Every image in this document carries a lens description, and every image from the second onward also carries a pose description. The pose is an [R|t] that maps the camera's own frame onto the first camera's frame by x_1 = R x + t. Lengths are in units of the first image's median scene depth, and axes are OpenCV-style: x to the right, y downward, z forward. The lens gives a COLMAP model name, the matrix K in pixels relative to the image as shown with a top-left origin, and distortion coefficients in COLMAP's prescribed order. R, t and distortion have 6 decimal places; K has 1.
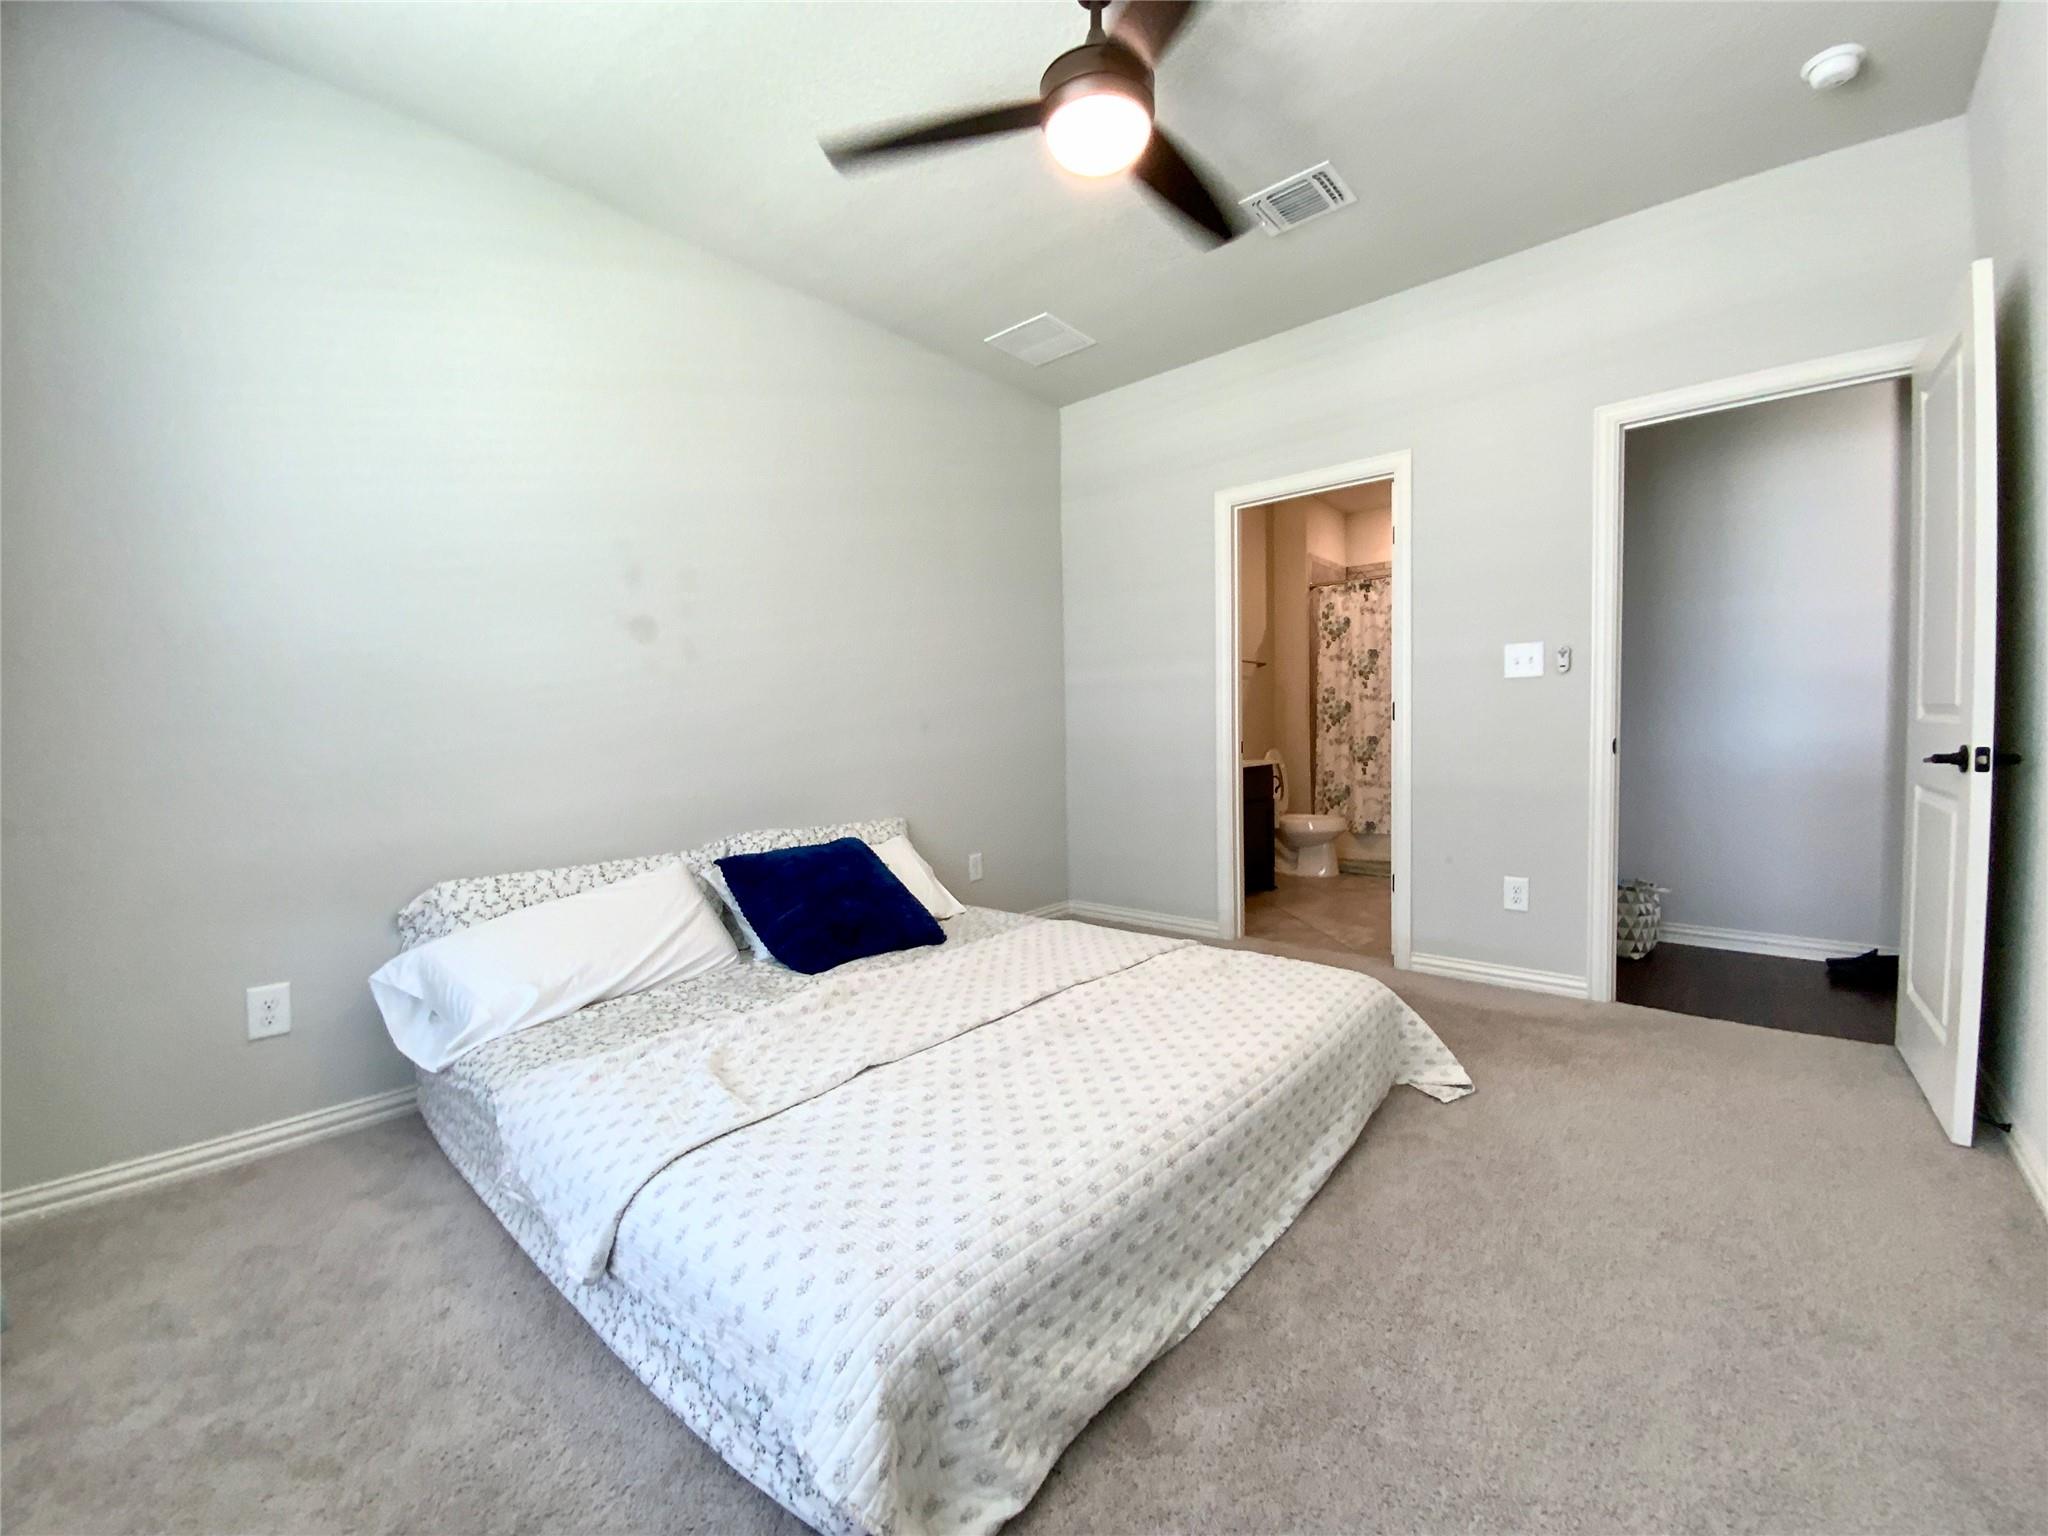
lens RADIAL K [[830.0, 0, 1006.0], [0, 830.0, 771.0], [0, 0, 1]] dist [0.008444, -0.008766]
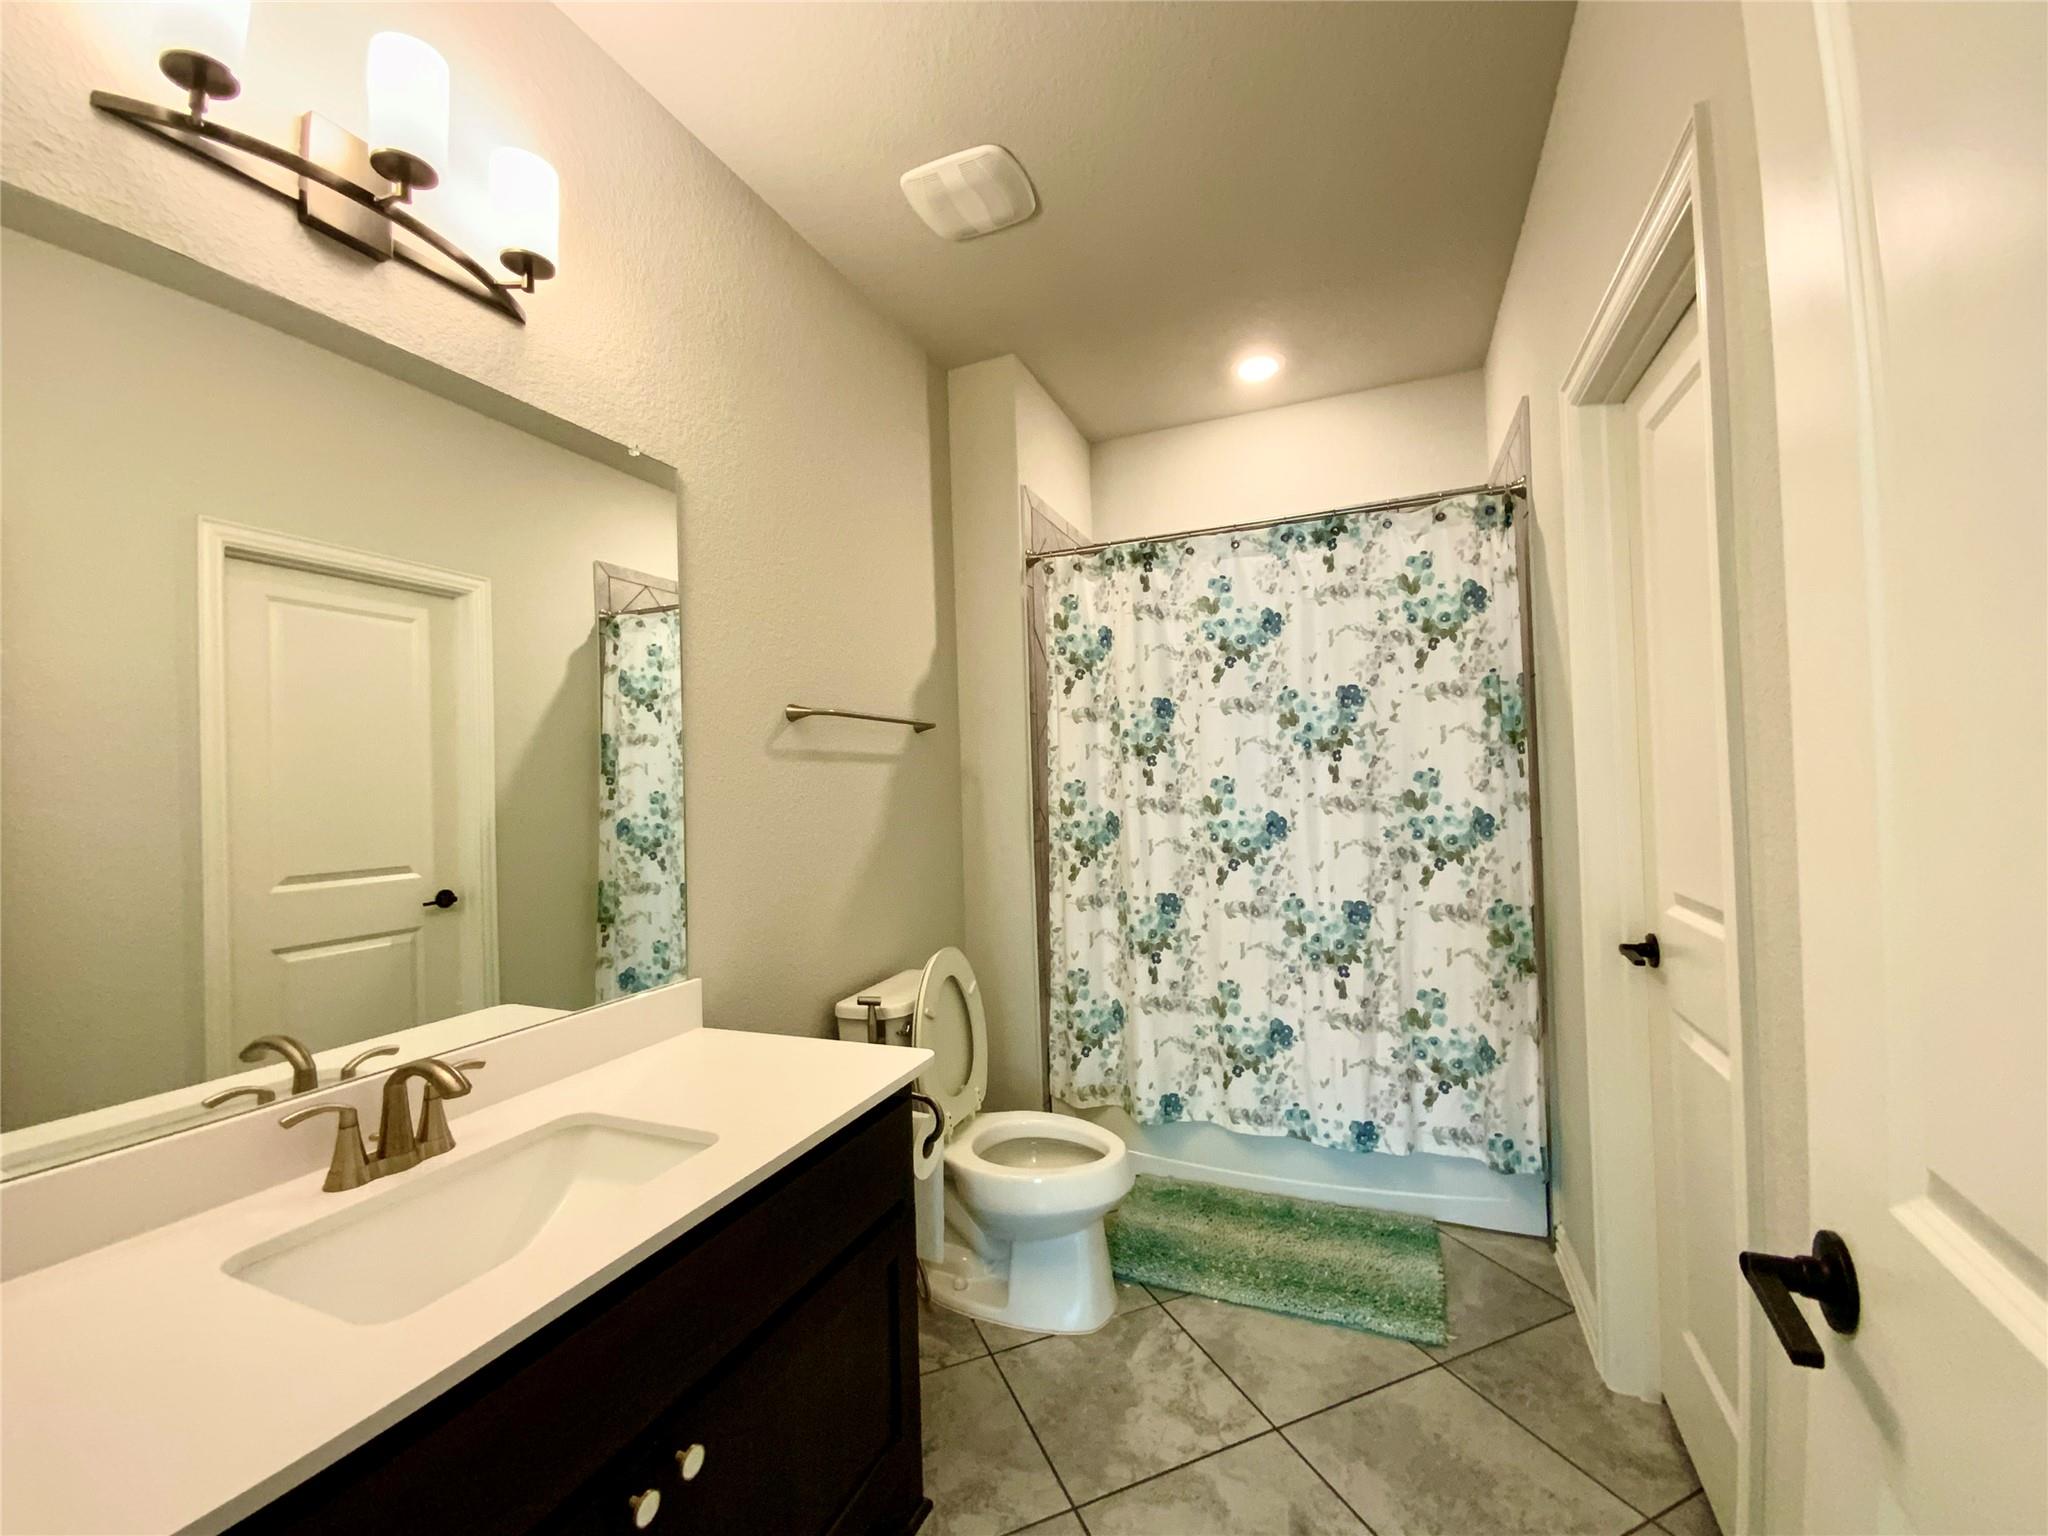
lens RADIAL K [[830.0, 0, 1025.9], [0, 830.0, 767.6], [0, 0, 1]] dist [0.008444, -0.008766]
pose [[0.945804, 0.001493, 0.324734, 0.221221], [0.023621, 0.997024, -0.073379, -0.076068], [-0.323878, 0.077073, 0.942954, 0.589866]]
